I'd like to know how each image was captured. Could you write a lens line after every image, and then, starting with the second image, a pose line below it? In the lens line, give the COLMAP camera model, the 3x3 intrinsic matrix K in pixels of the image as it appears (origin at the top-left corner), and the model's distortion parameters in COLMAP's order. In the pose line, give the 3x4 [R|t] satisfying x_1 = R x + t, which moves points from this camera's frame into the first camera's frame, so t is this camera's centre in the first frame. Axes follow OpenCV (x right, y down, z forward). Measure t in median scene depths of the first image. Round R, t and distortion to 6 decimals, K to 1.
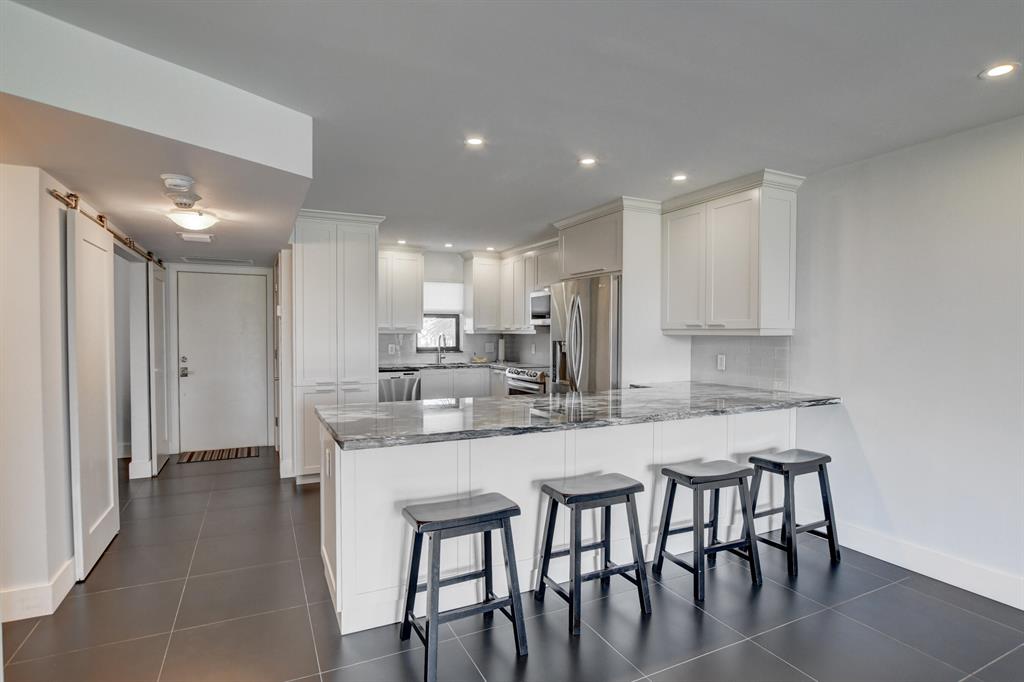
lens RADIAL K [[521.5, 0, 507.7], [0, 521.5, 345.4], [0, 0, 1]] dist [-0.006406, 0.000013]
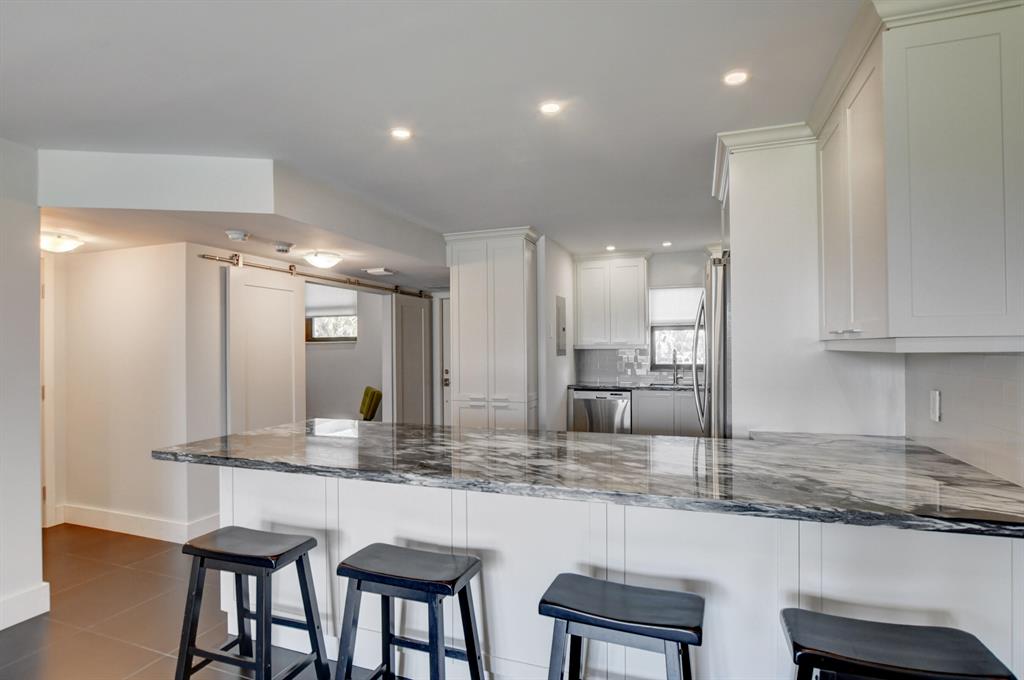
lens RADIAL K [[521.5, 0, 507.7], [0, 521.5, 344.4], [0, 0, 1]] dist [-0.006406, 0.000013]
pose [[0.692861, -0.011605, -0.720978, 0.321508], [-0.009472, 0.999638, -0.025193, -0.006596], [0.721009, 0.024284, 0.692500, 0.245879]]
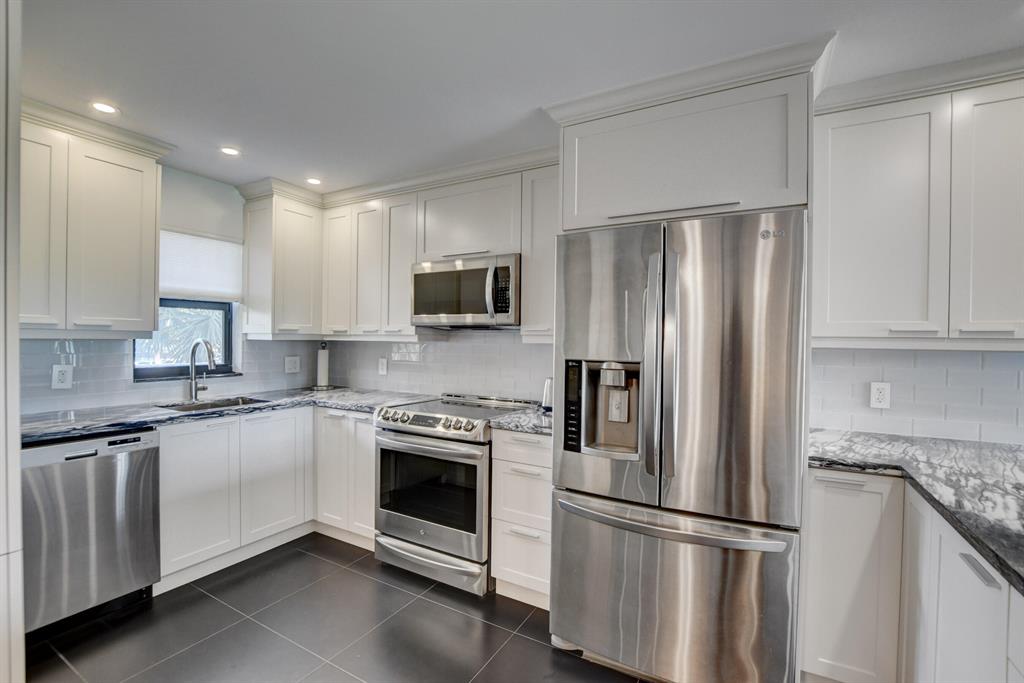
lens RADIAL K [[452.9, 0, 508.6], [0, 452.9, 345.4], [0, 0, 1]] dist [-0.018990, -0.000027]
pose [[0.826665, -0.000444, 0.562694, -0.137489], [0.004482, 0.999973, -0.005795, -0.015015], [-0.562676, 0.007313, 0.826645, 0.547365]]
